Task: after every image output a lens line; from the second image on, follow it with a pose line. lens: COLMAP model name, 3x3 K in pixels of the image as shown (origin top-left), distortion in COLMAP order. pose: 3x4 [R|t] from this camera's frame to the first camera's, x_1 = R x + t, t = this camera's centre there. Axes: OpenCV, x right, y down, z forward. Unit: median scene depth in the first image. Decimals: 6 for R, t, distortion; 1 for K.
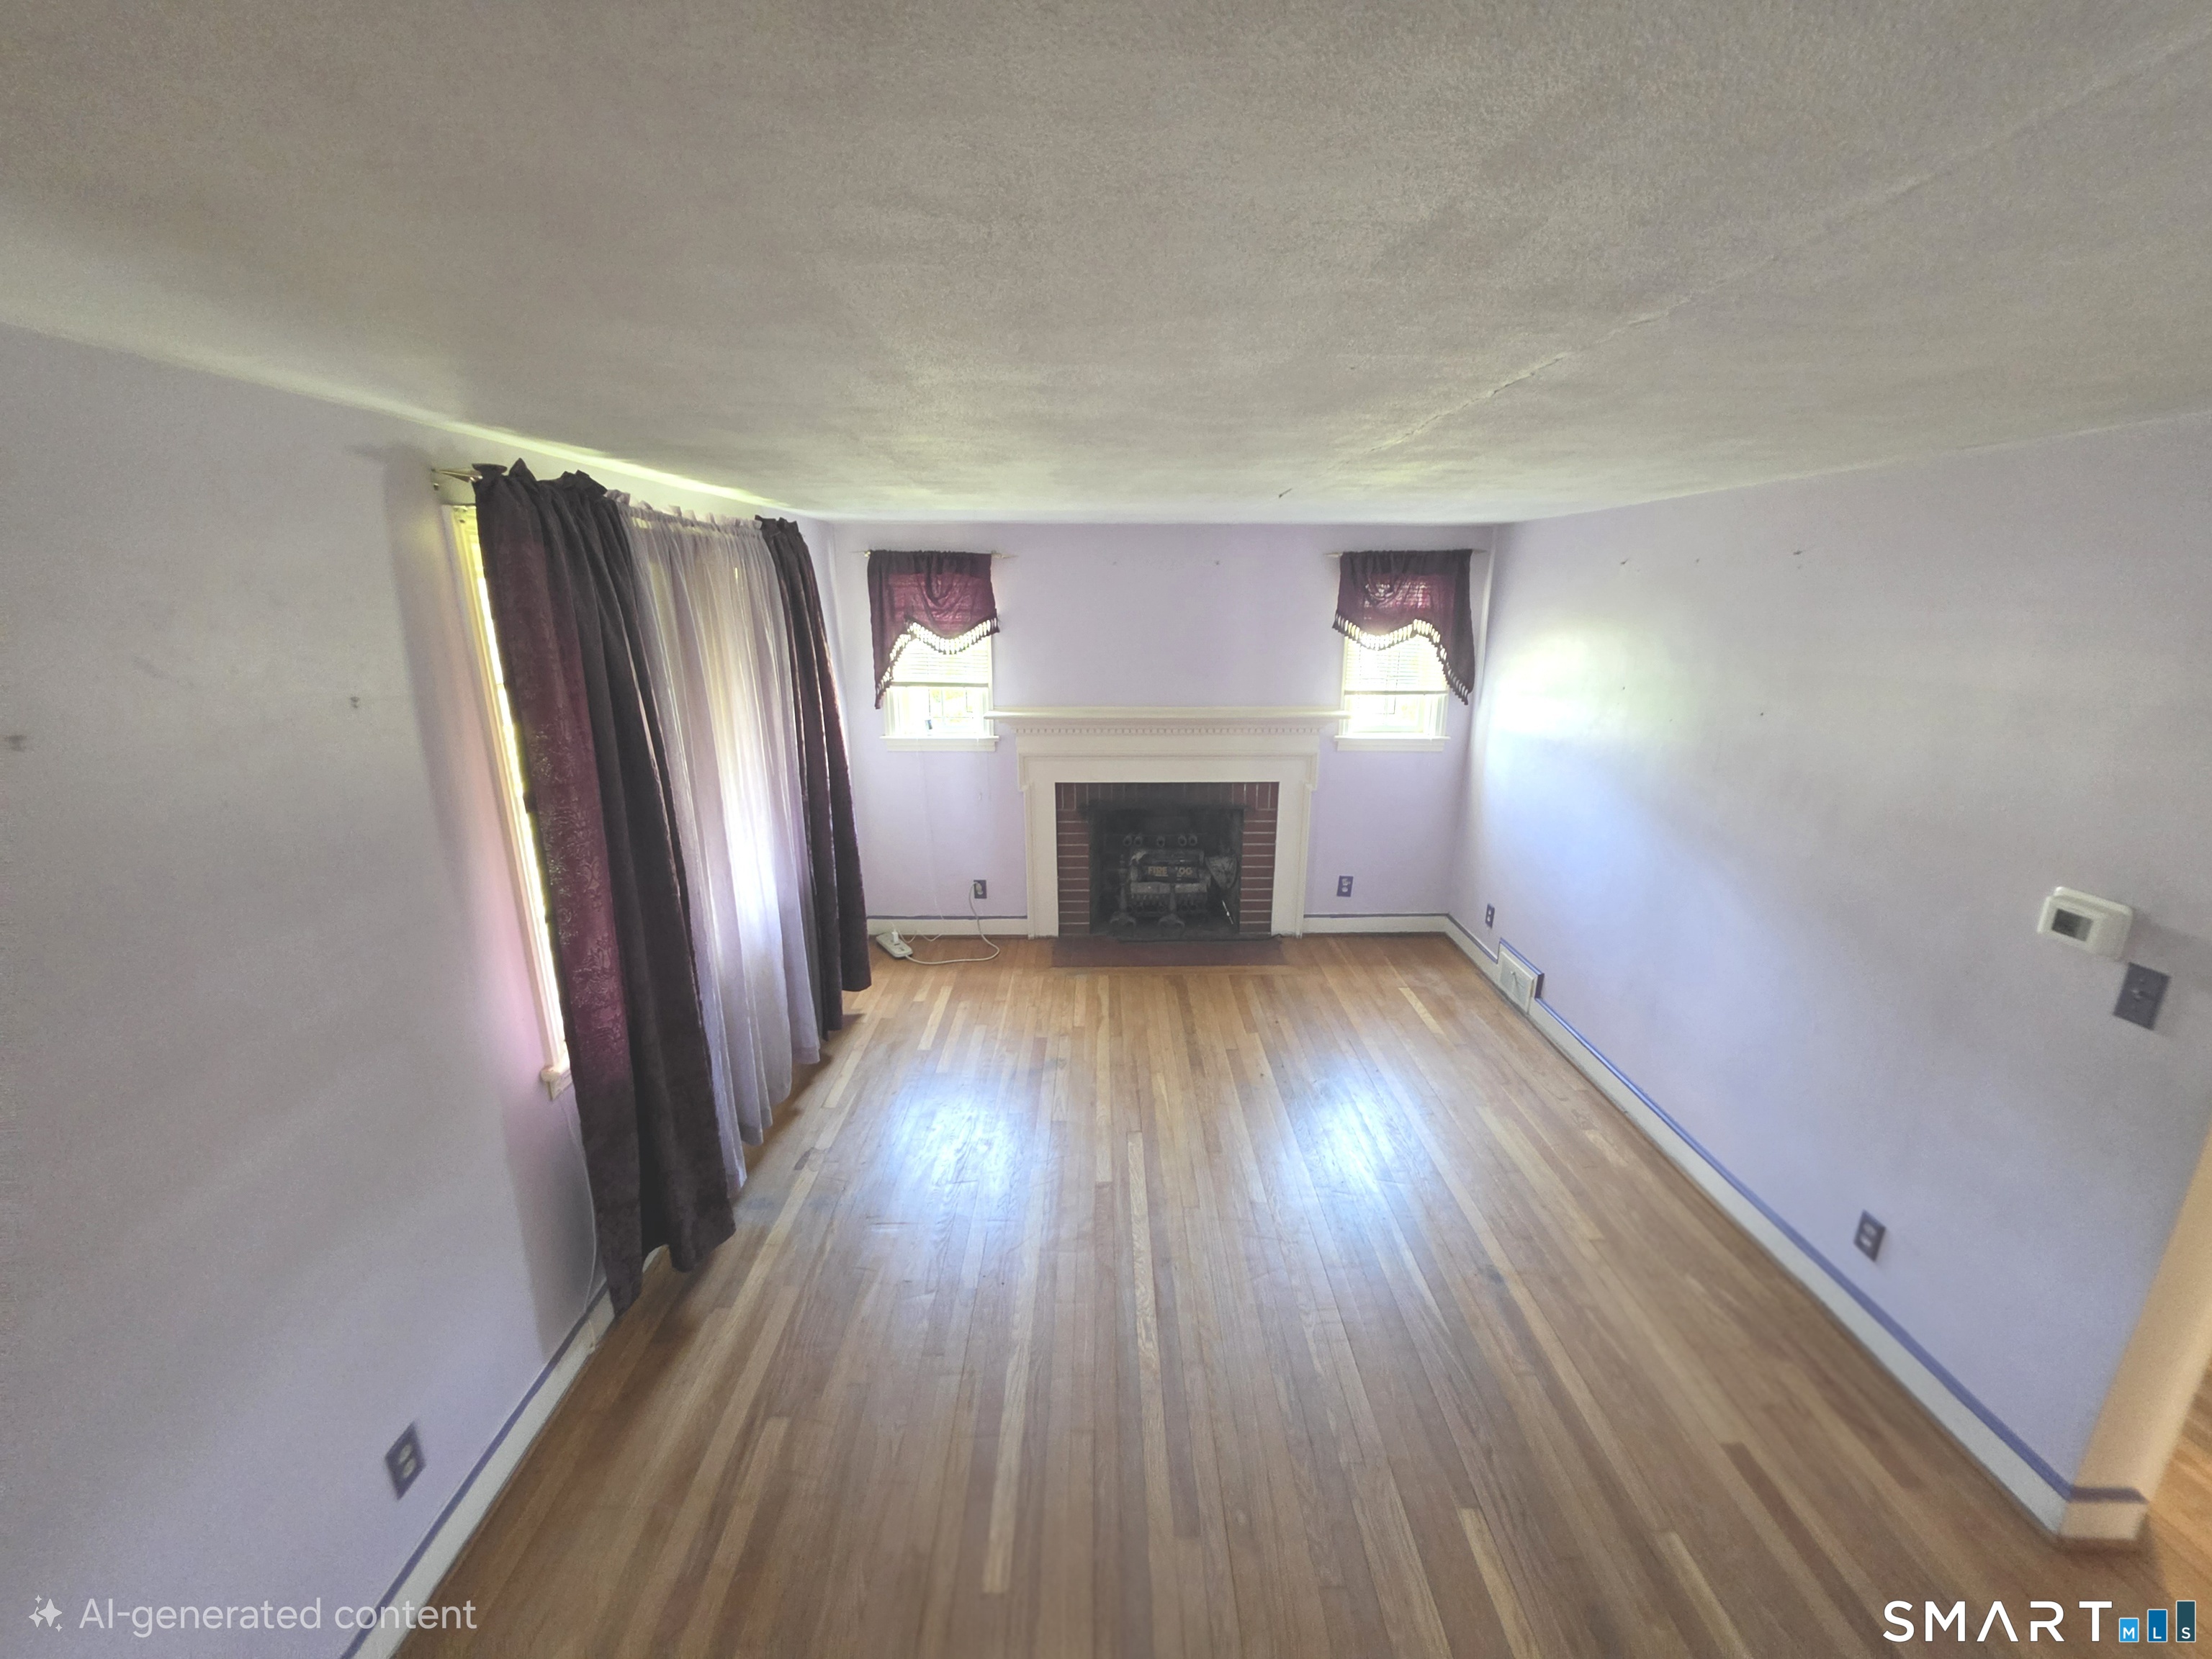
lens RADIAL K [[893.8, 0, 1114.6], [0, 893.8, 836.4], [0, 0, 1]] dist [-0.000533, 0.000285]
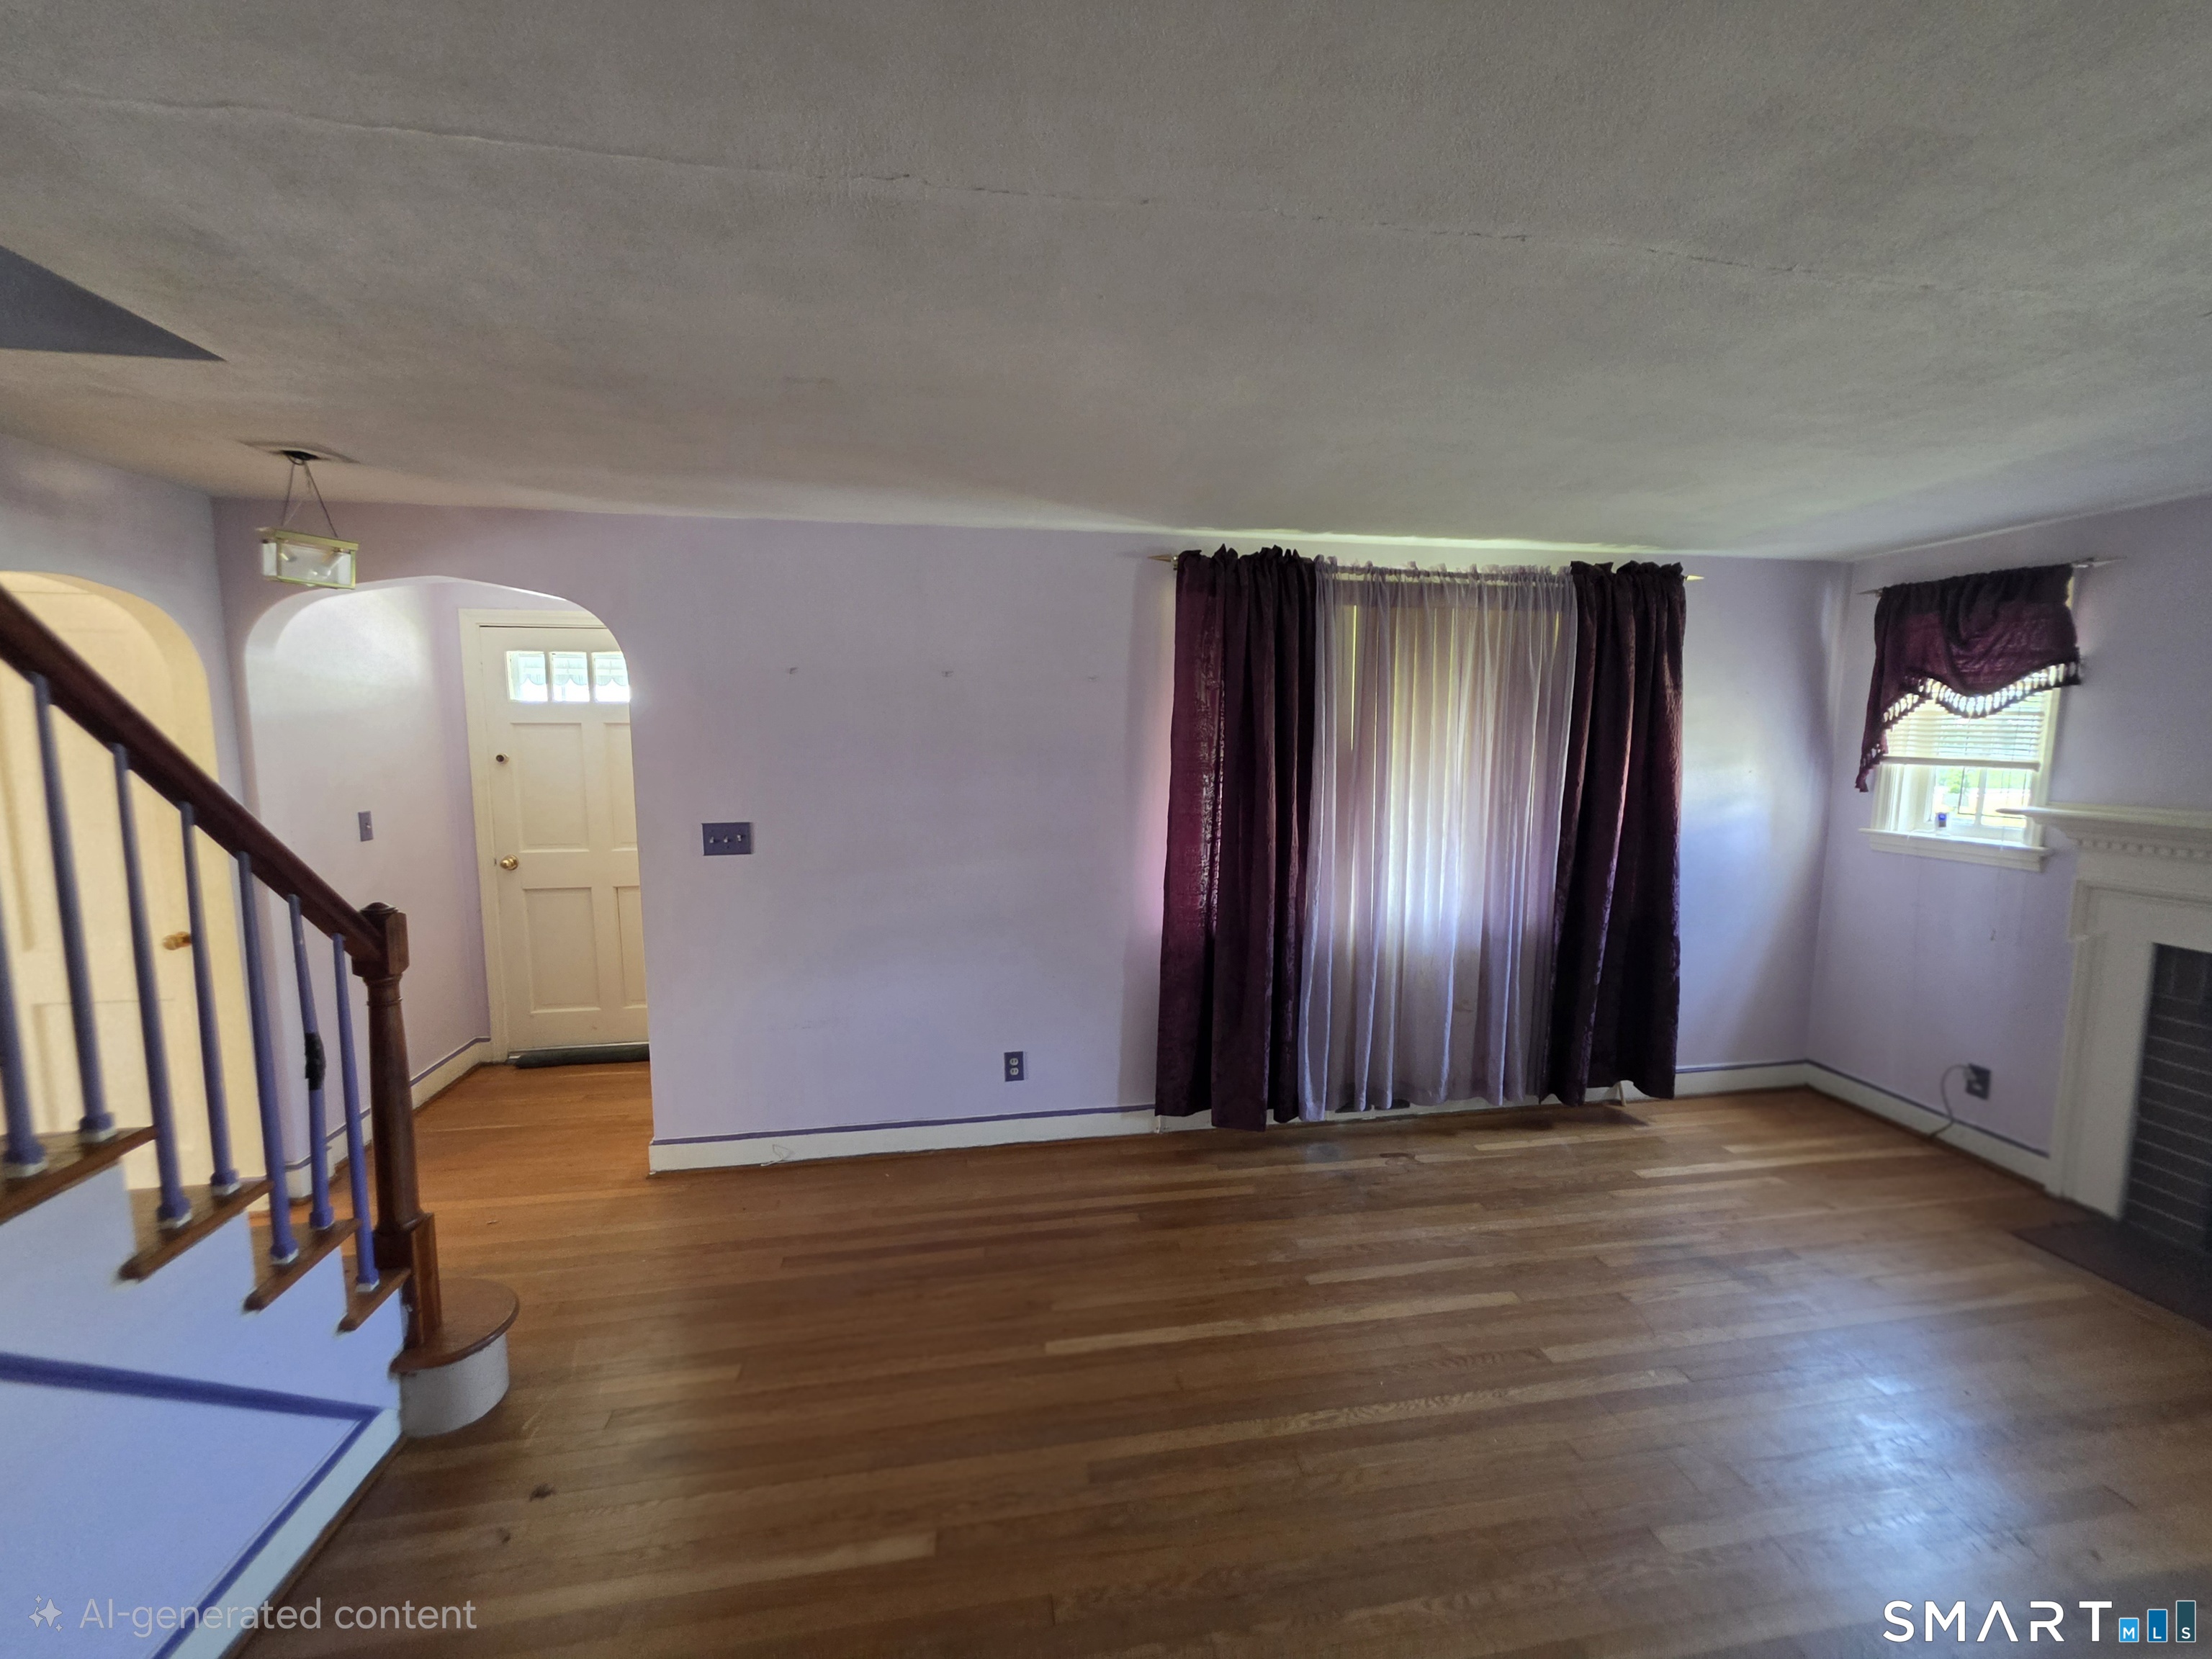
lens RADIAL K [[893.8, 0, 1114.6], [0, 893.8, 836.4], [0, 0, 1]] dist [-0.000533, 0.000285]
pose [[0.155863, 0.114670, -0.981100, 0.387698], [-0.265588, 0.961528, 0.070190, 0.010096], [0.951404, 0.249628, 0.180322, 0.265973]]
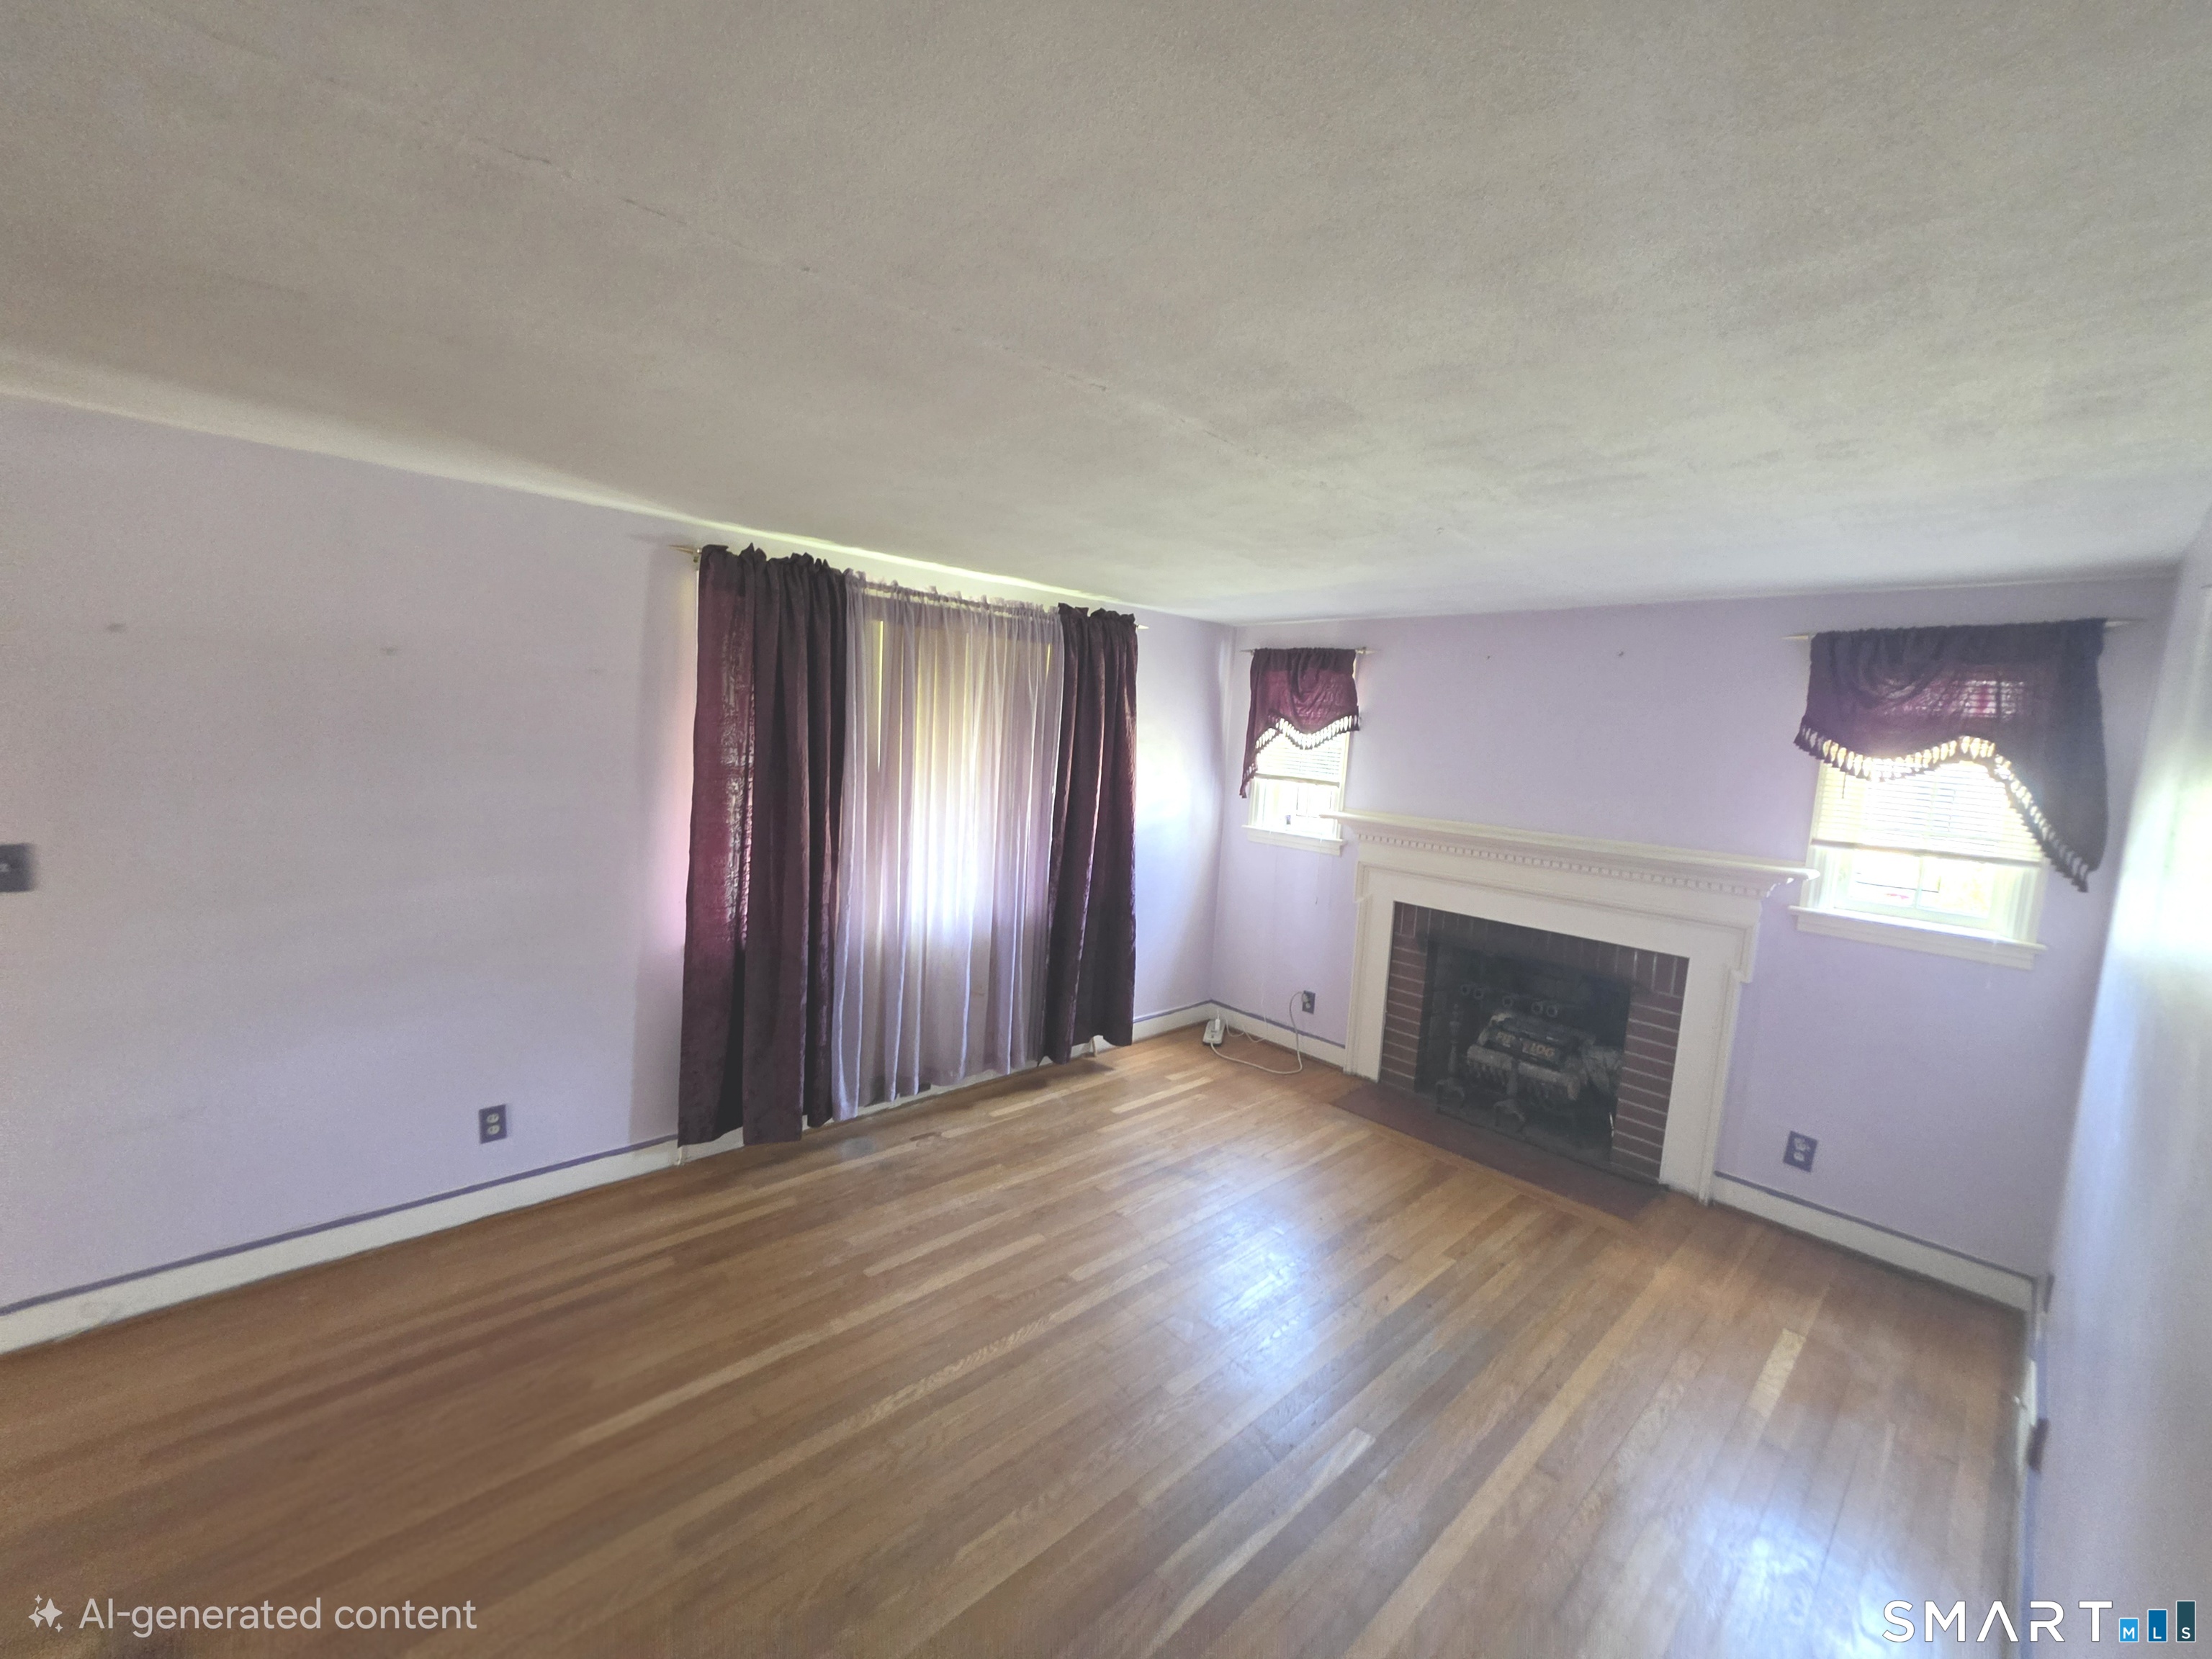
lens RADIAL K [[892.6, 0, 1106.0], [0, 892.6, 829.5], [0, 0, 1]] dist [-0.000593, 0.000085]
pose [[0.669961, 0.120983, -0.732472, 0.387532], [-0.252175, 0.965055, -0.071255, 0.005916], [0.698255, 0.232449, 0.677058, 0.200962]]
